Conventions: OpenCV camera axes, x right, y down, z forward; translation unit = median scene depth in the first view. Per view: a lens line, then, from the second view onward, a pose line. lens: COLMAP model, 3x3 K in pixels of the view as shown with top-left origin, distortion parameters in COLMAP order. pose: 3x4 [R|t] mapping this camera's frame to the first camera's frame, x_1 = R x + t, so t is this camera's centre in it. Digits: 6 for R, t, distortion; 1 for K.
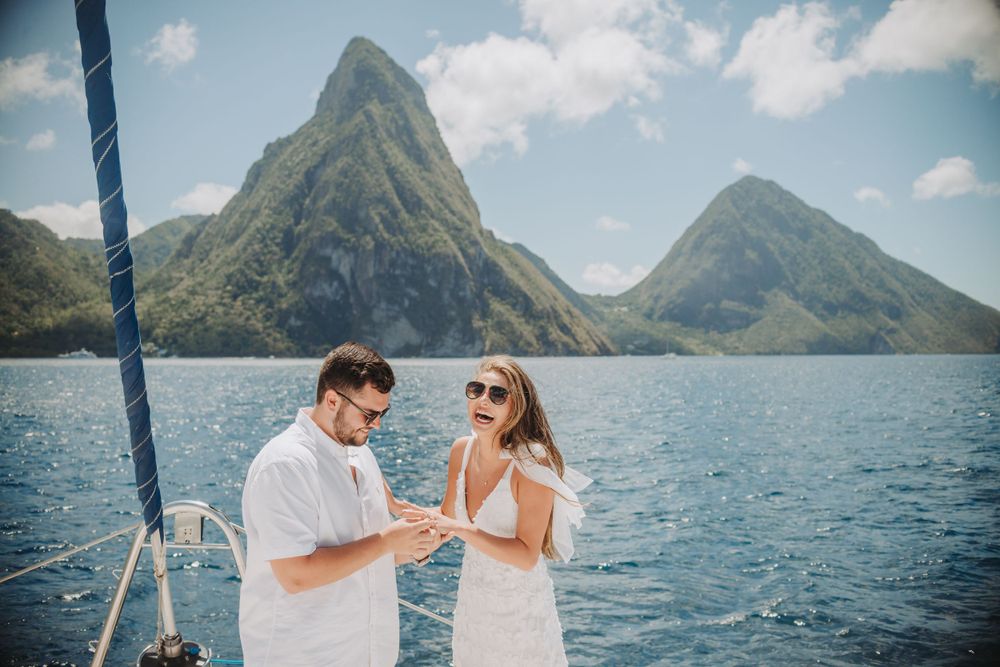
lens RADIAL K [[1014.9, 0, 504.4], [0, 1014.9, 317.5], [0, 0, 1]] dist [-0.120845, 0.000000]
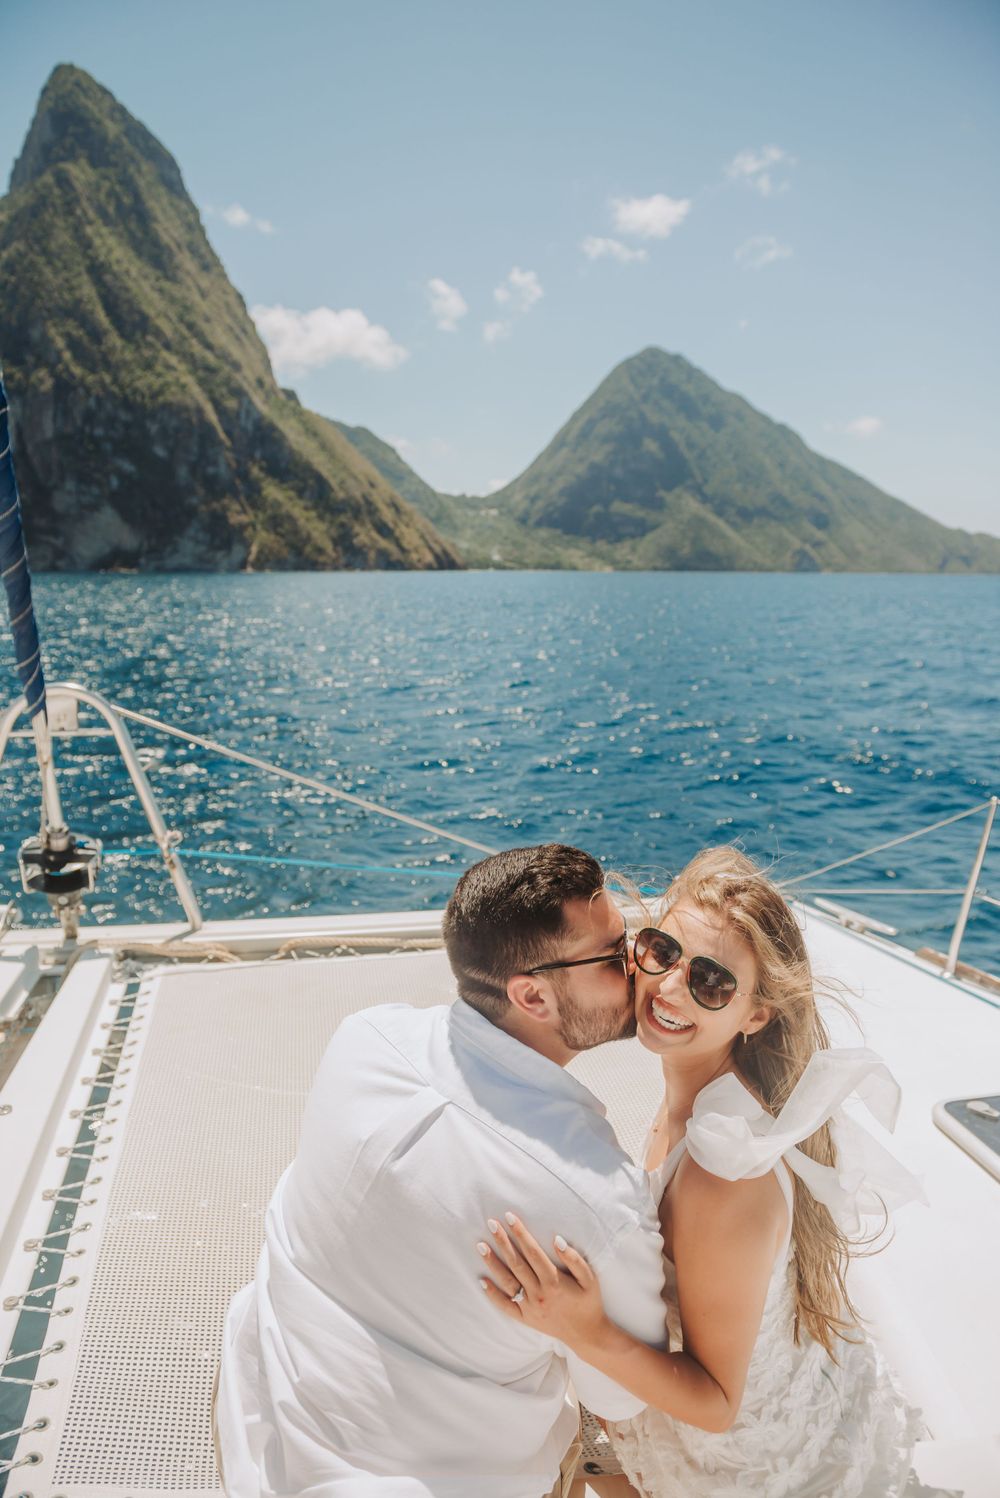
lens RADIAL K [[1048.4, 0, 506.0], [0, 1048.4, 745.0], [0, 0, 1]] dist [-0.043104, -0.005126]
pose [[0.993769, -0.009686, 0.111039, 0.064278], [-0.013061, 0.979235, 0.202307, 0.010304], [-0.110693, -0.202497, 0.973007, 0.286721]]
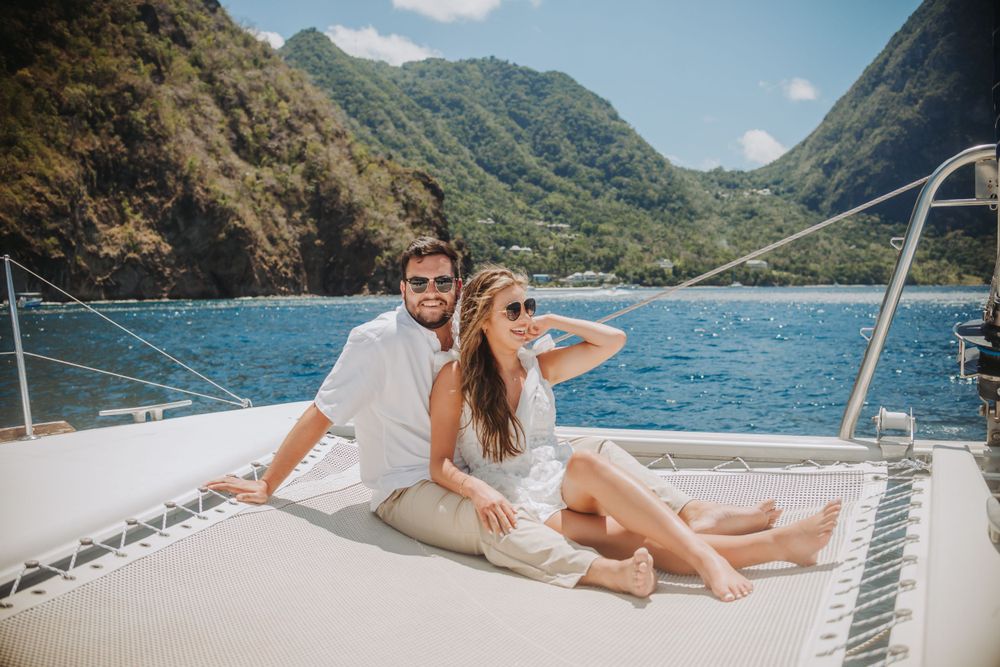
lens RADIAL K [[1014.9, 0, 499.6], [0, 1014.9, 340.9], [0, 0, 1]] dist [-0.120845, 0.000000]
pose [[0.981643, 0.002771, -0.190706, 0.170648], [0.014864, 0.995742, 0.090981, 0.037222], [0.190146, -0.092146, 0.977422, 0.987340]]
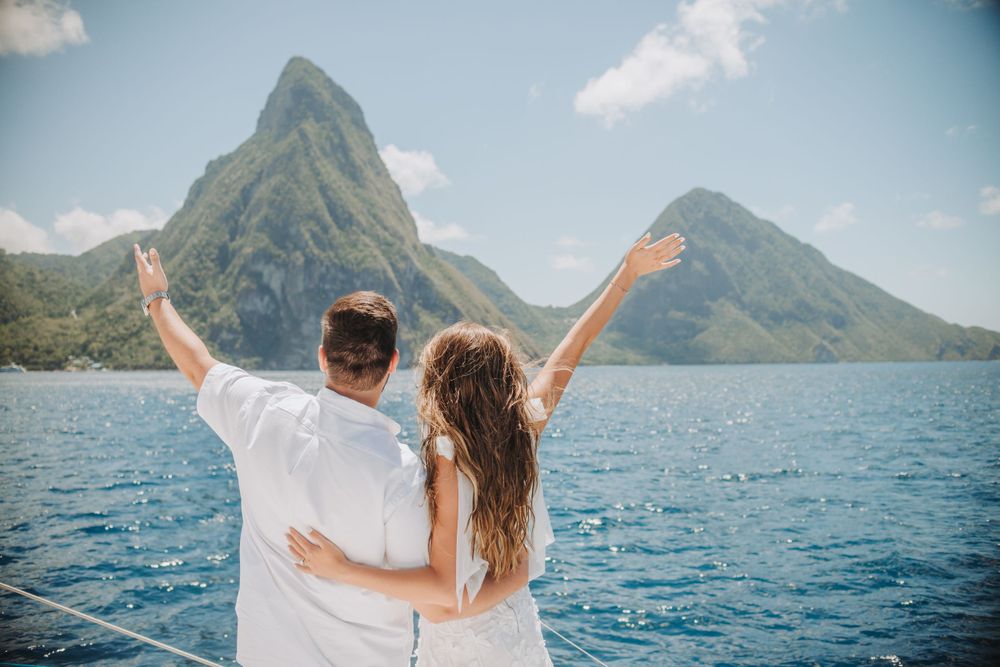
lens RADIAL K [[1014.9, 0, 504.6], [0, 1014.9, 323.6], [0, 0, 1]] dist [-0.120845, 0.000000]
pose [[0.999654, -0.005412, 0.025733, 0.044220], [0.005511, 0.999978, -0.003764, -0.002162], [-0.025712, 0.003904, 0.999662, -0.031038]]
